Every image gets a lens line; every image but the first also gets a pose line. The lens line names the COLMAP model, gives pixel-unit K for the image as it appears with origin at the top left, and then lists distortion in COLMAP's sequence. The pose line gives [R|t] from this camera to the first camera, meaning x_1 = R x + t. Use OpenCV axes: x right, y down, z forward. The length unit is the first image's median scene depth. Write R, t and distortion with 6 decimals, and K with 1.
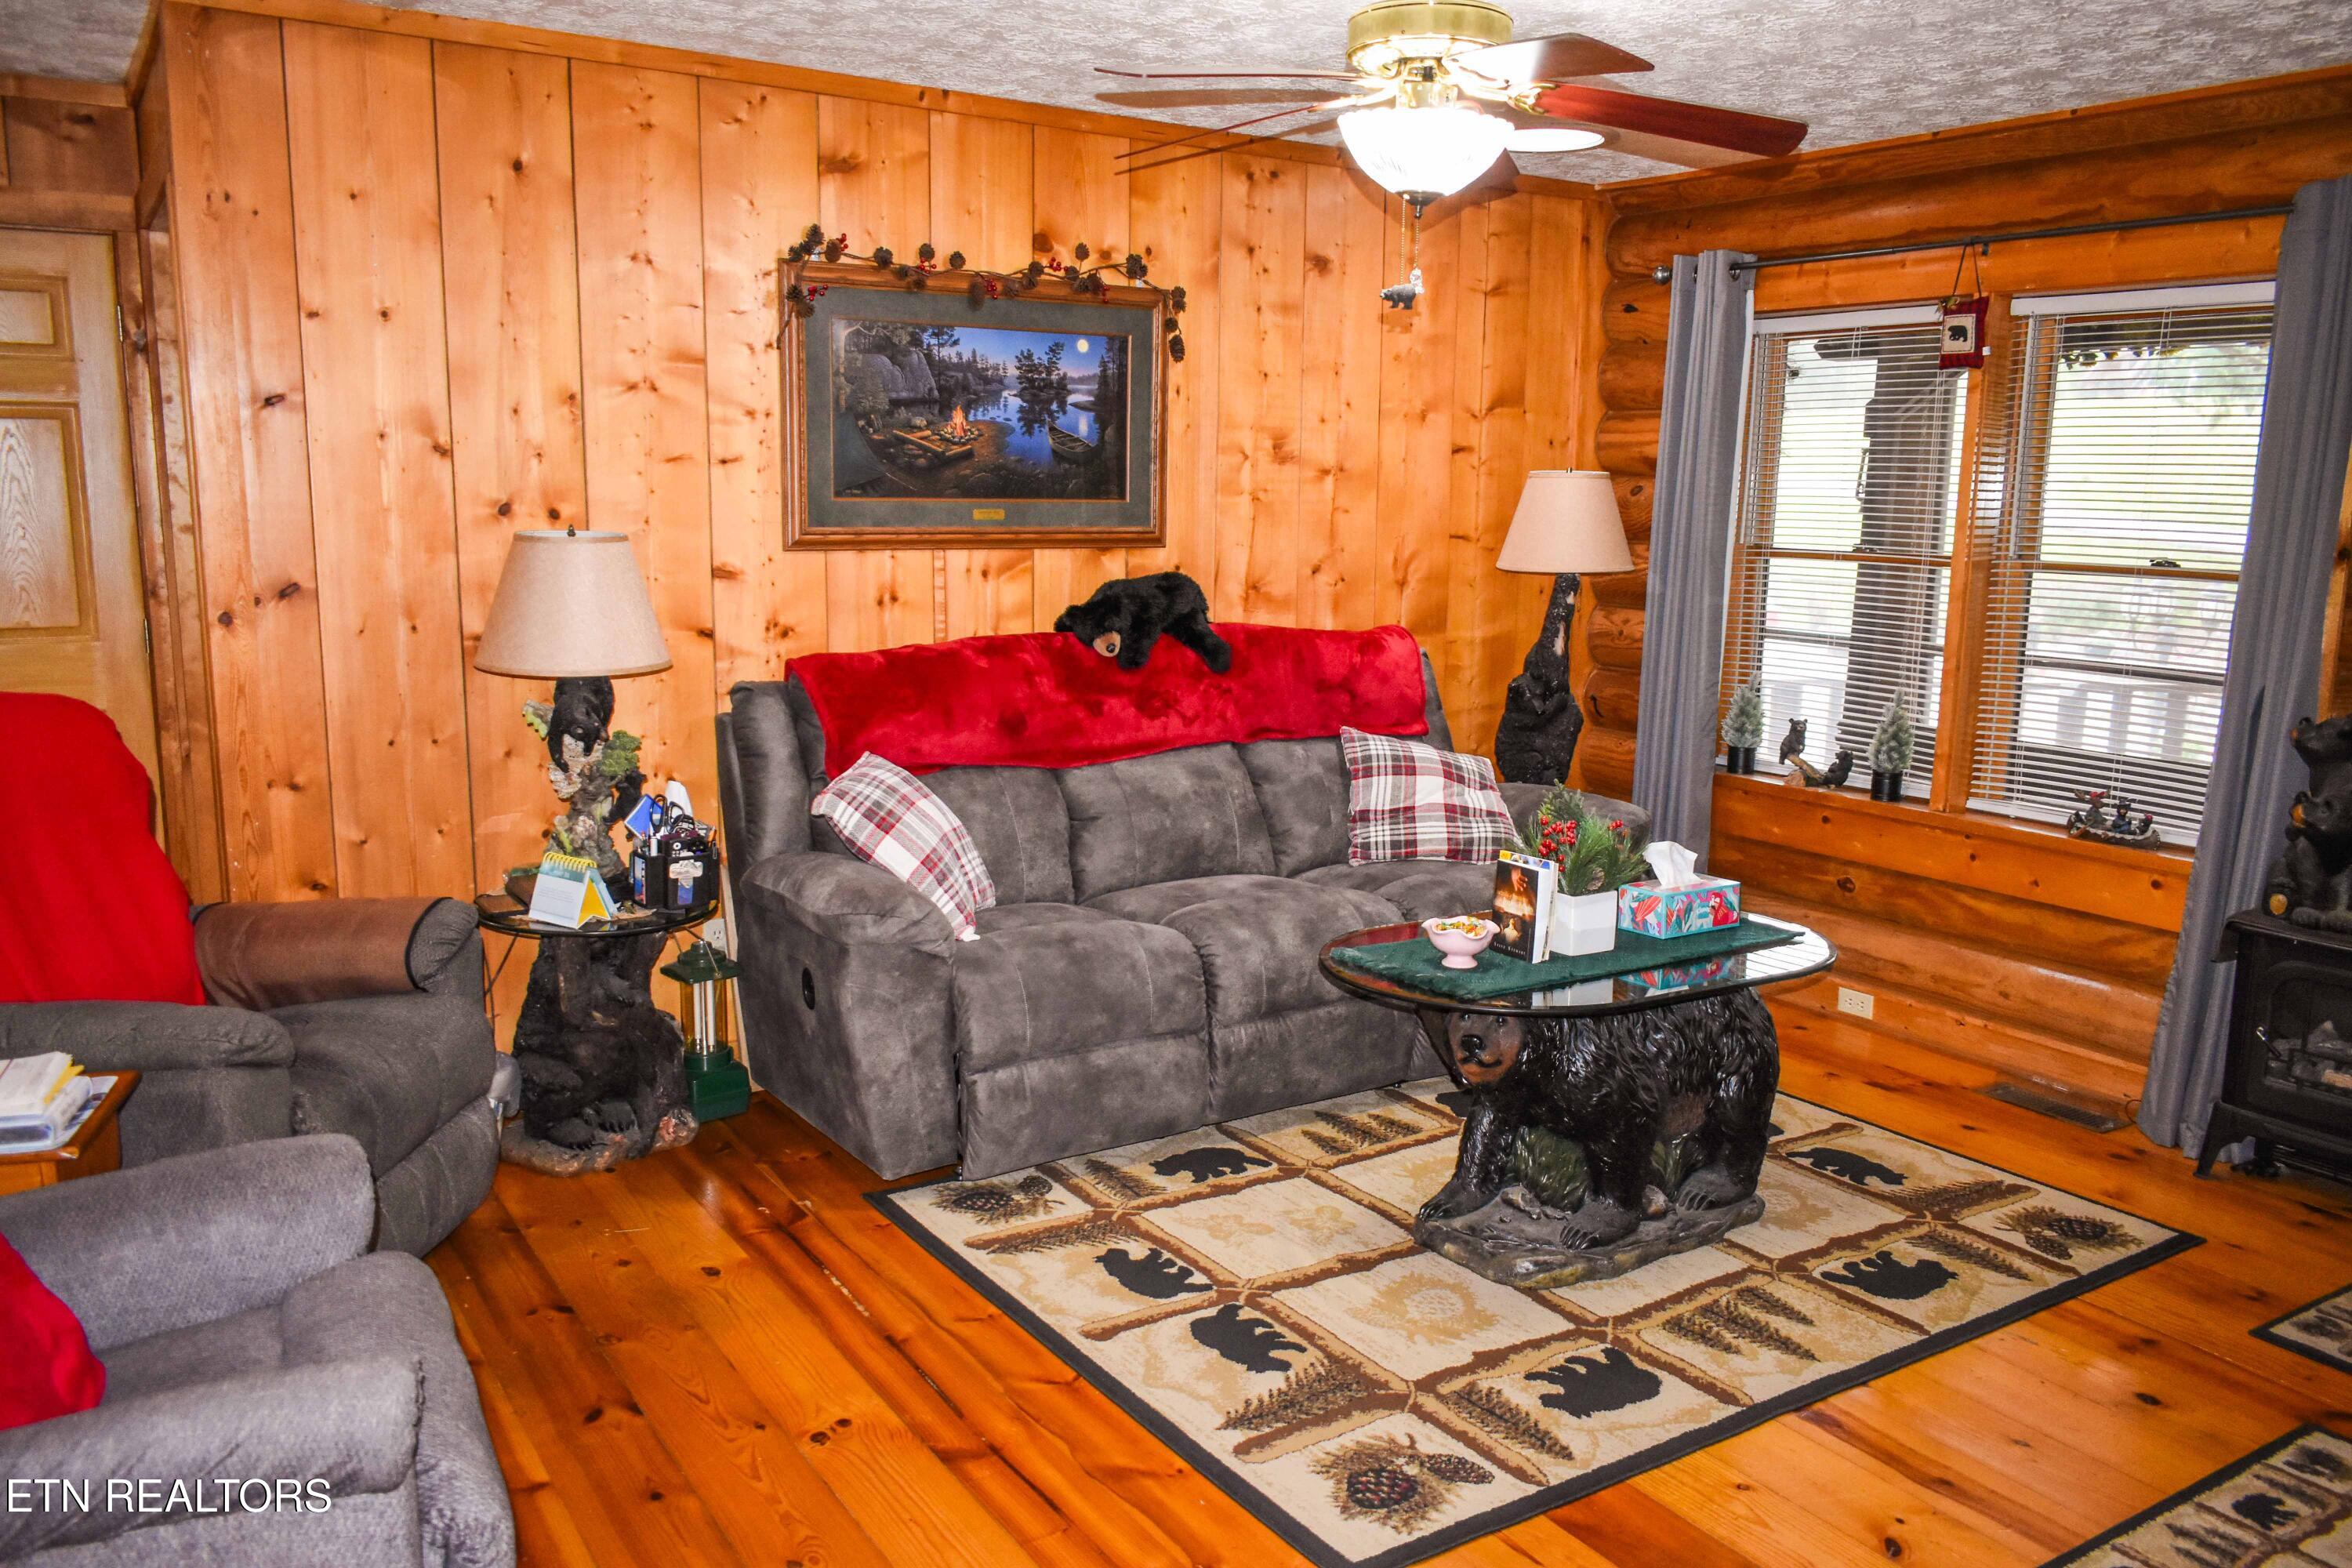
lens RADIAL K [[1807.0, 0, 1179.1], [0, 1807.0, 772.0], [0, 0, 1]] dist [-0.013952, 0.004292]
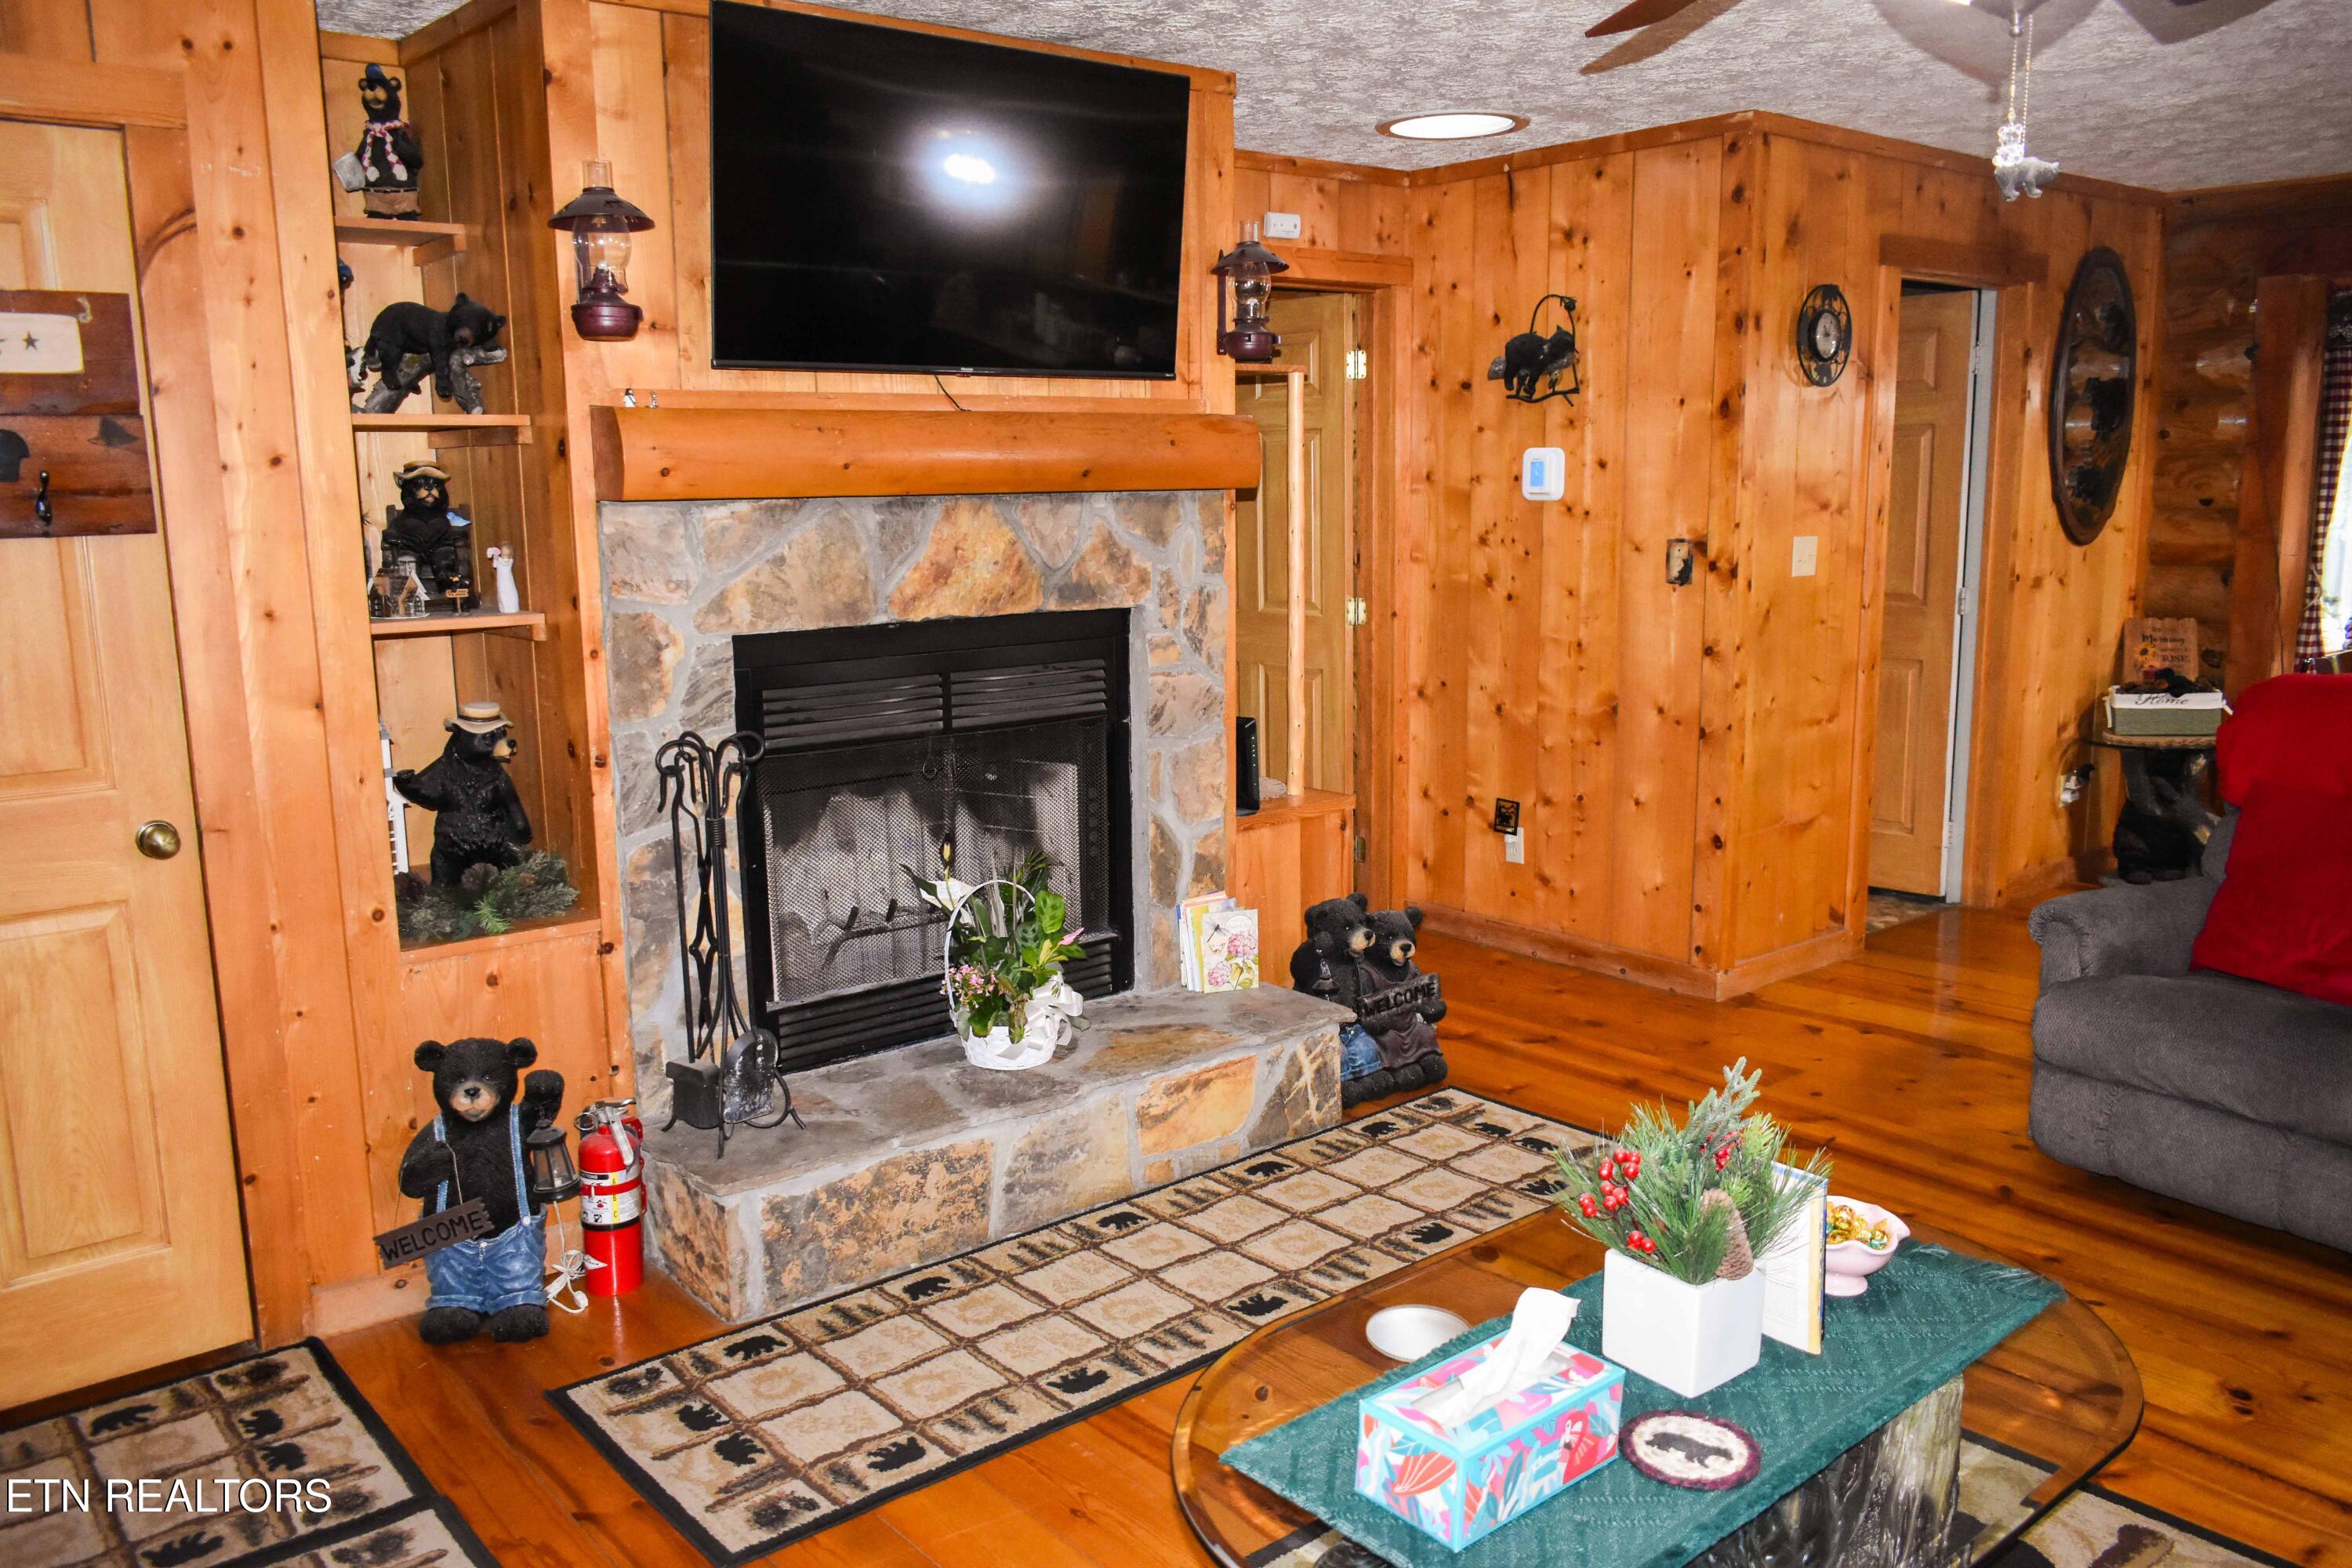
lens RADIAL K [[1807.0, 0, 1181.8], [0, 1807.0, 796.3], [0, 0, 1]] dist [-0.013952, 0.004292]
pose [[-0.992578, 0.013661, -0.120843, 0.457346], [-0.026946, 0.944266, 0.328077, -0.257169], [0.118590, 0.328898, -0.936890, 1.549473]]
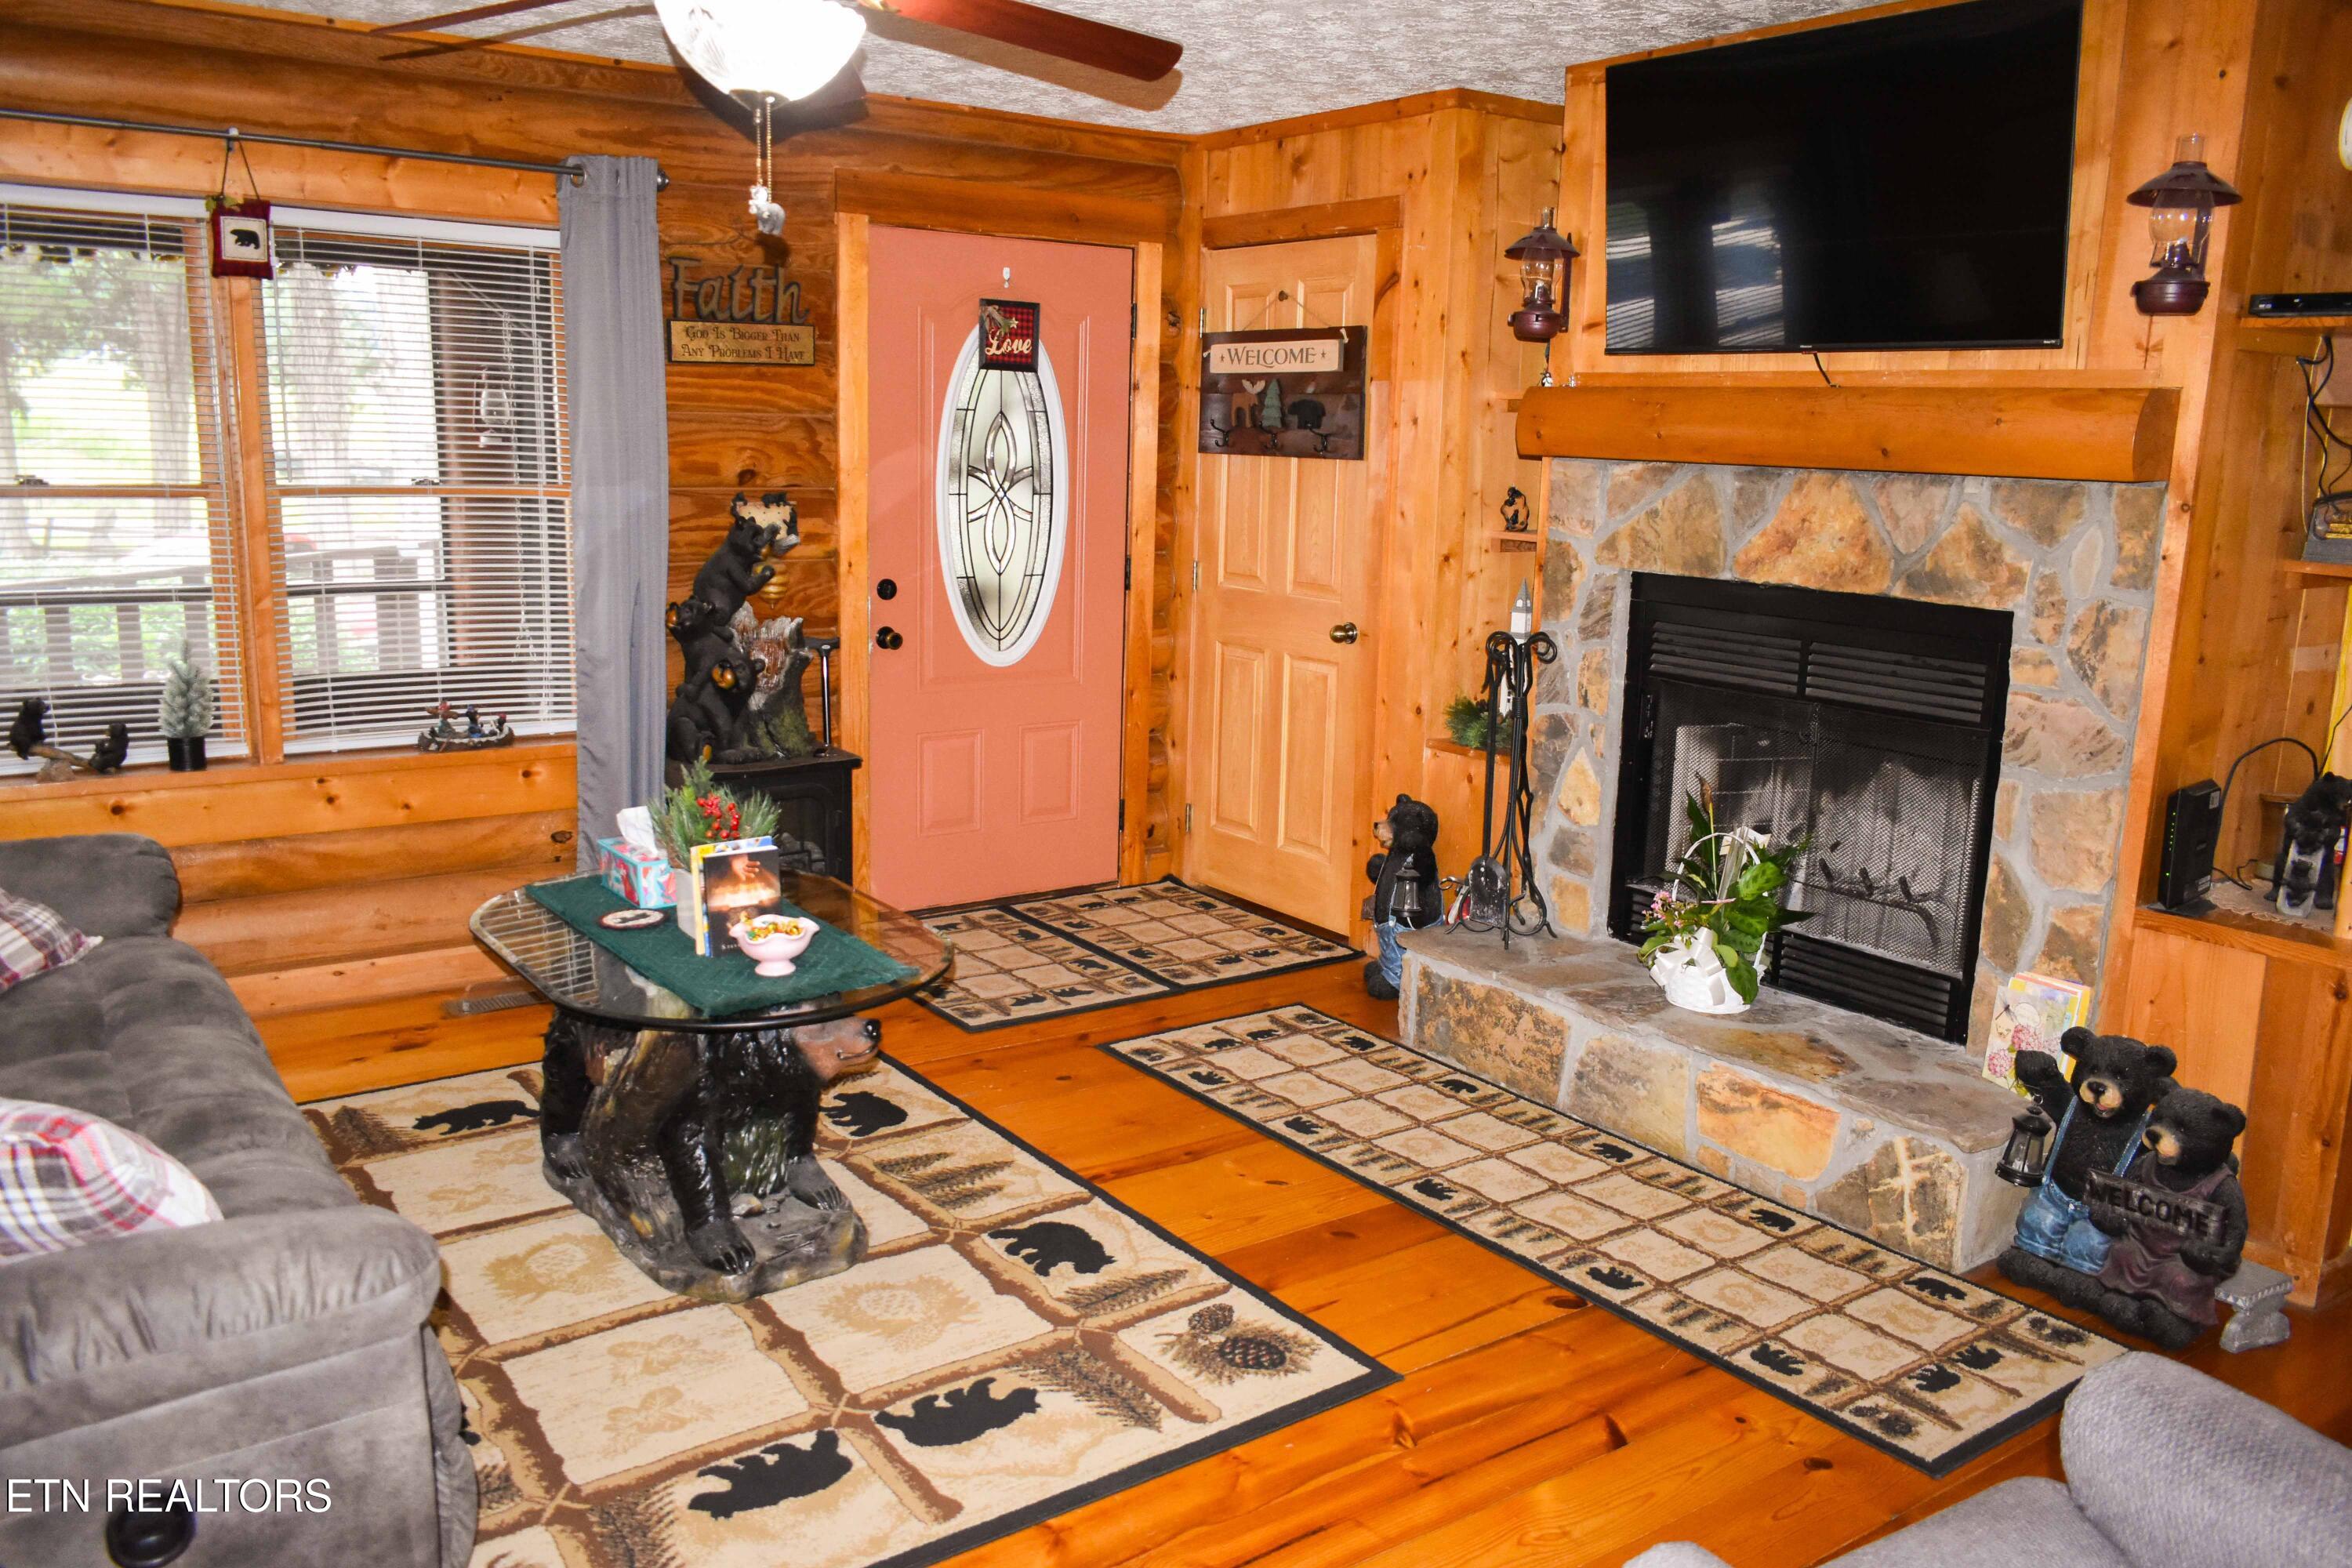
lens RADIAL K [[1807.0, 0, 1182.9], [0, 1807.0, 789.7], [0, 0, 1]] dist [-0.013952, 0.004292]
pose [[-0.054333, -0.217859, 0.974467, -0.752903], [0.126451, 0.966550, 0.223139, -0.167601], [-0.990484, 0.135346, -0.024967, 0.841166]]
